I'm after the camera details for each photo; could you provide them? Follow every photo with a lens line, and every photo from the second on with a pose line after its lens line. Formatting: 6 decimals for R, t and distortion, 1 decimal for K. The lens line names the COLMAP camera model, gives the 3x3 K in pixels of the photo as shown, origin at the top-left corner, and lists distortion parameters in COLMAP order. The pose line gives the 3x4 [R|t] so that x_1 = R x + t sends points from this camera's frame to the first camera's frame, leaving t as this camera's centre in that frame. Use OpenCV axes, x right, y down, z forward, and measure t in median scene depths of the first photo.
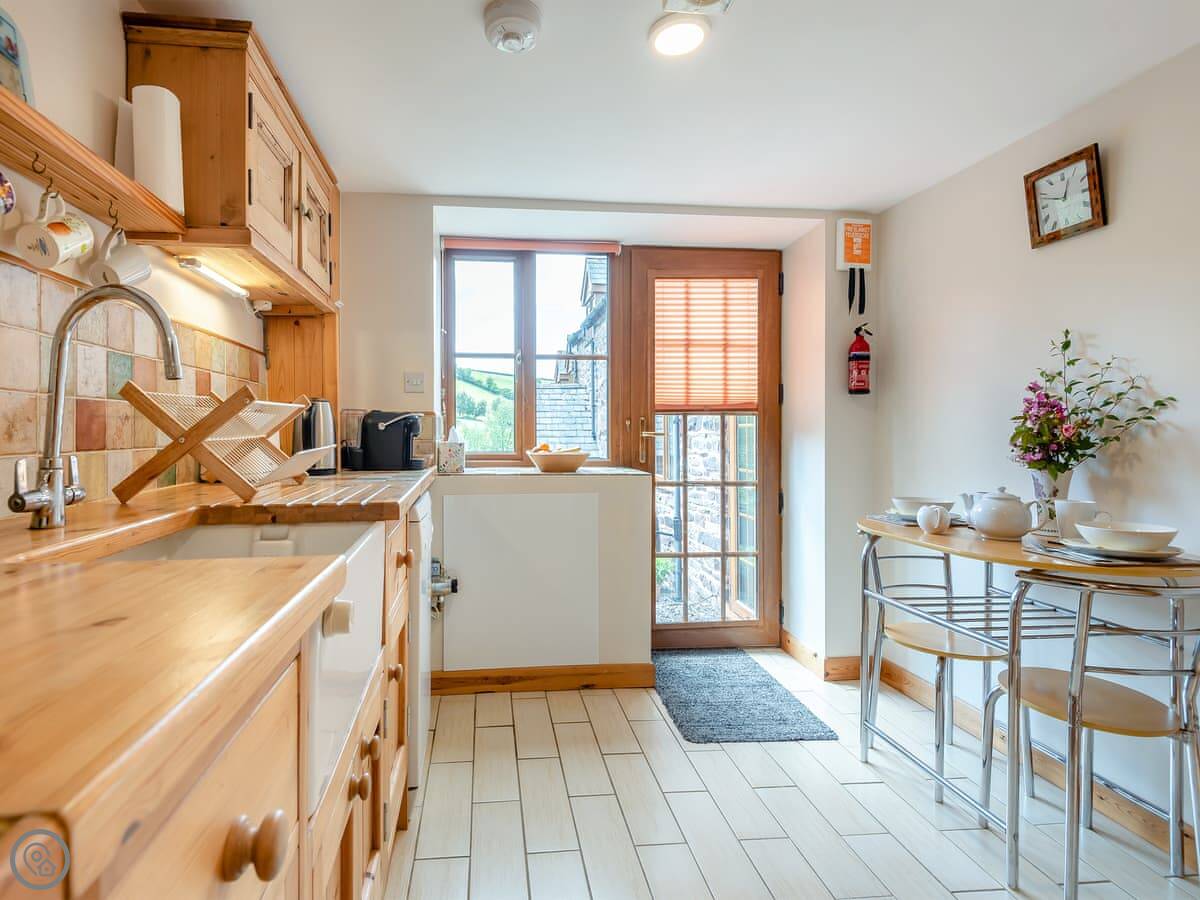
lens RADIAL K [[700.9, 0, 622.2], [0, 700.9, 438.6], [0, 0, 1]] dist [0.050726, -0.059549]
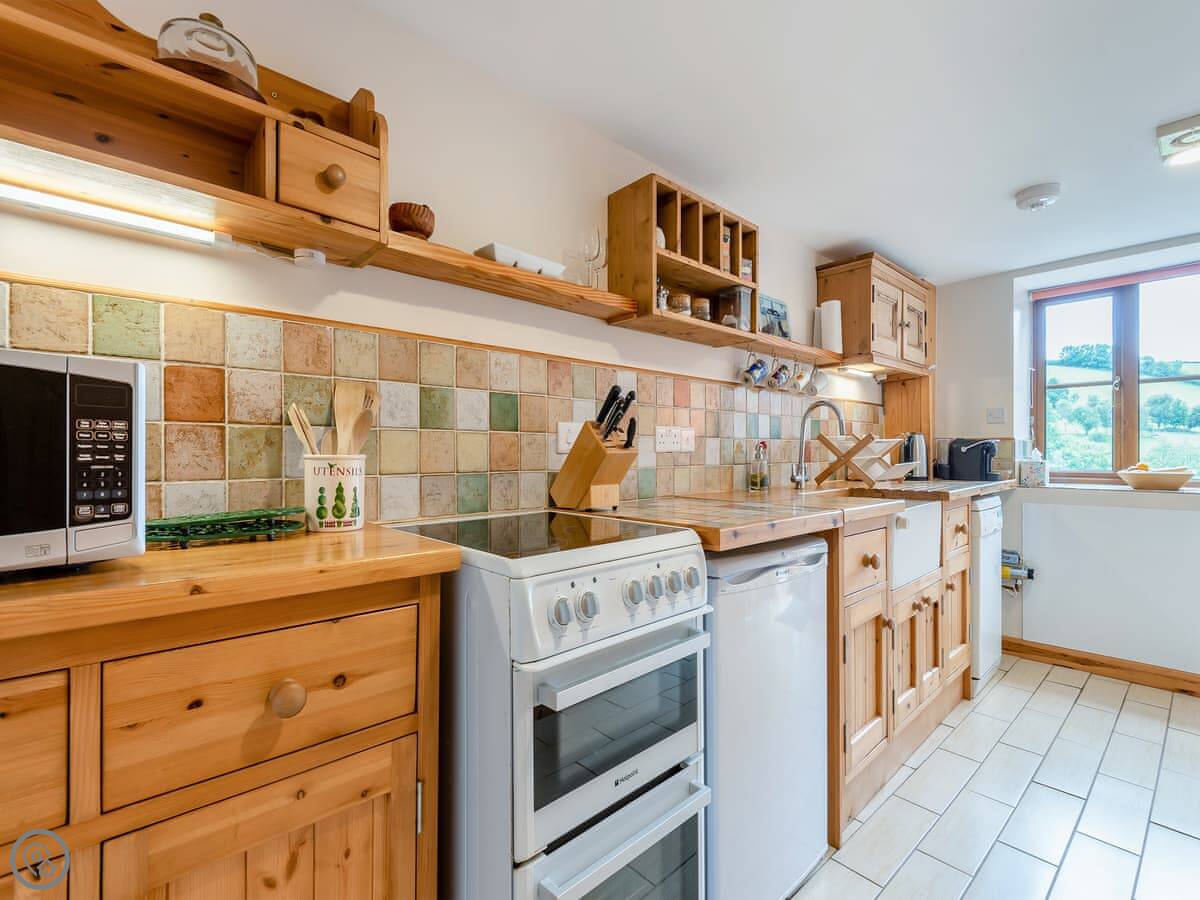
lens RADIAL K [[567.5, 0, 600.0], [0, 567.5, 450.0], [0, 0, 1]] dist [0.038168, -0.024007]
pose [[0.595255, -0.004579, -0.803524, 0.211113], [-0.005659, 0.999935, -0.009890, -0.000817], [0.803517, 0.010434, 0.595190, -0.389974]]
